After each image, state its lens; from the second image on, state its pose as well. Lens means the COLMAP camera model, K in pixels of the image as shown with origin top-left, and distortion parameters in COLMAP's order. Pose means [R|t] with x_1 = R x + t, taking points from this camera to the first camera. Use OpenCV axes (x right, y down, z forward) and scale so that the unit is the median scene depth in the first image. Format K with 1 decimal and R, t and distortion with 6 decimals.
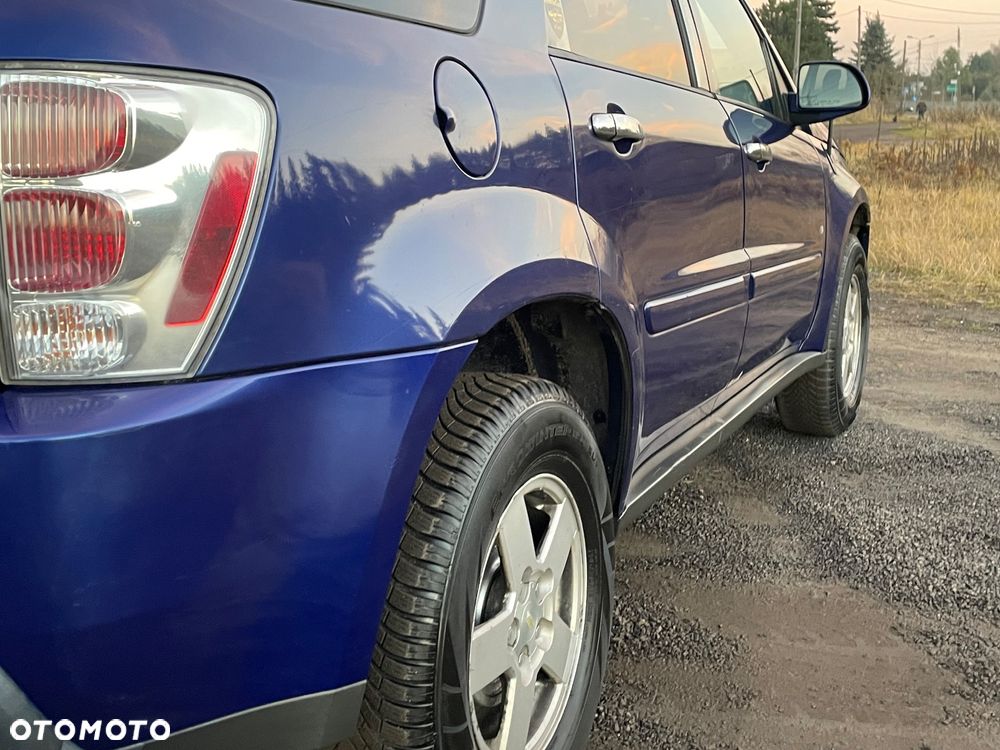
lens RADIAL K [[1245.0, 0, 500.1], [0, 1245.0, 340.6], [0, 0, 1]] dist [0.052259, -0.036816]
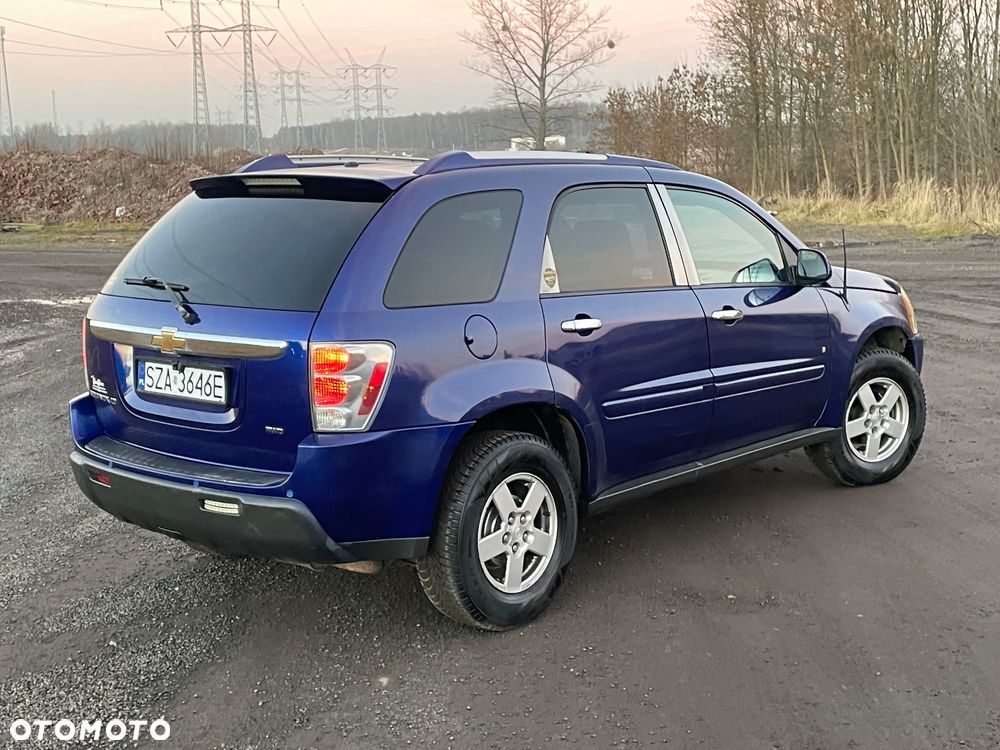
lens RADIAL K [[1424.5, 0, 500.0], [0, 1424.5, 375.0], [0, 0, 1]] dist [0.087934, -0.550794]
pose [[0.955839, 0.027086, -0.292640, 0.802813], [-0.029645, 0.999551, -0.004315, -0.075731], [0.292391, 0.012800, 0.956213, -1.691897]]
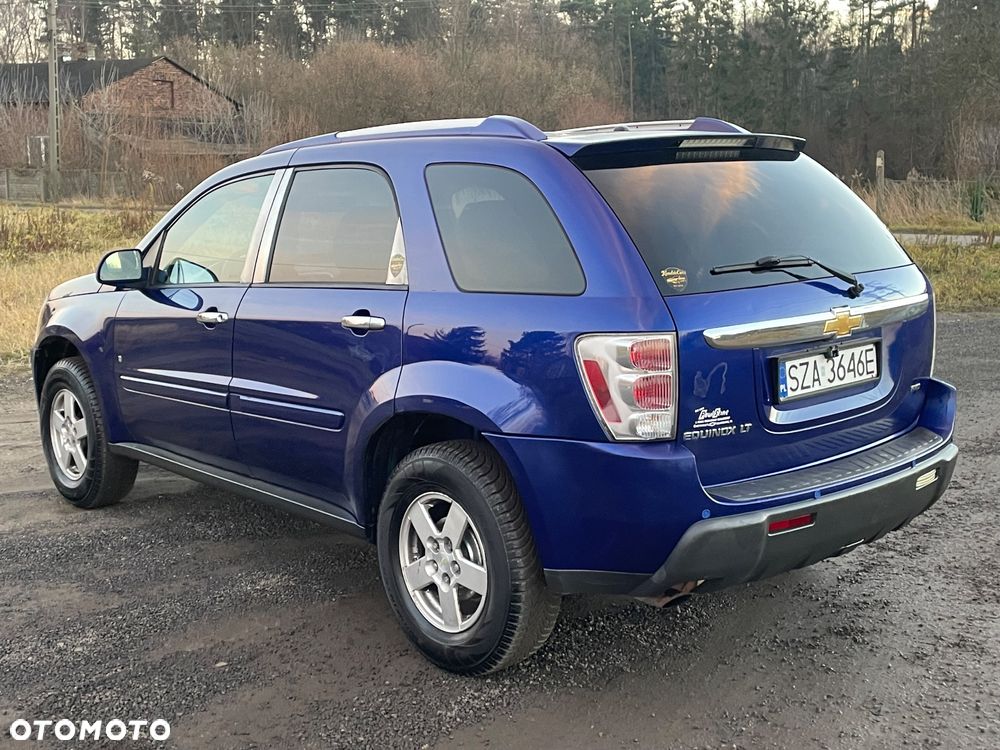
lens RADIAL K [[1273.3, 0, 500.8], [0, 1273.3, 347.9], [0, 0, 1]] dist [0.032735, -0.031448]
pose [[0.405765, -0.139175, 0.903319, -2.669422], [0.172527, 0.982234, 0.073835, -0.338938], [-0.897546, 0.125887, 0.422567, 0.339143]]
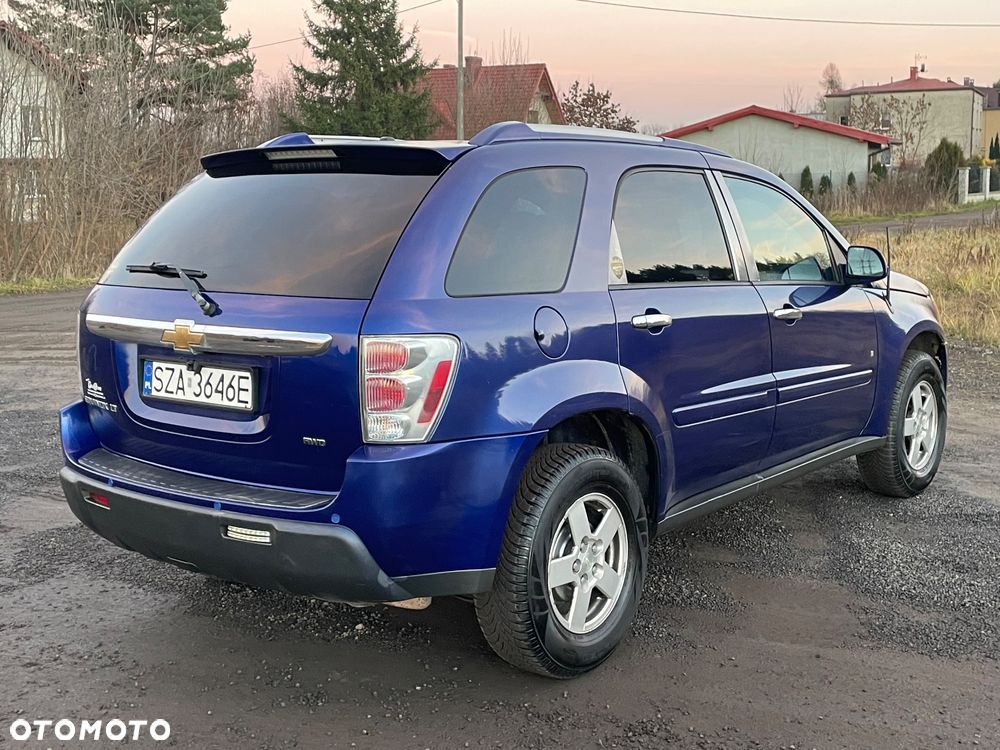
lens RADIAL K [[1273.3, 0, 500.8], [0, 1273.3, 347.9], [0, 0, 1]] dist [0.032735, -0.031448]
pose [[0.970479, 0.019118, -0.240428, 0.395444], [-0.029242, 0.998826, -0.038612, -0.050299], [0.239408, 0.044503, 0.969899, -1.148923]]
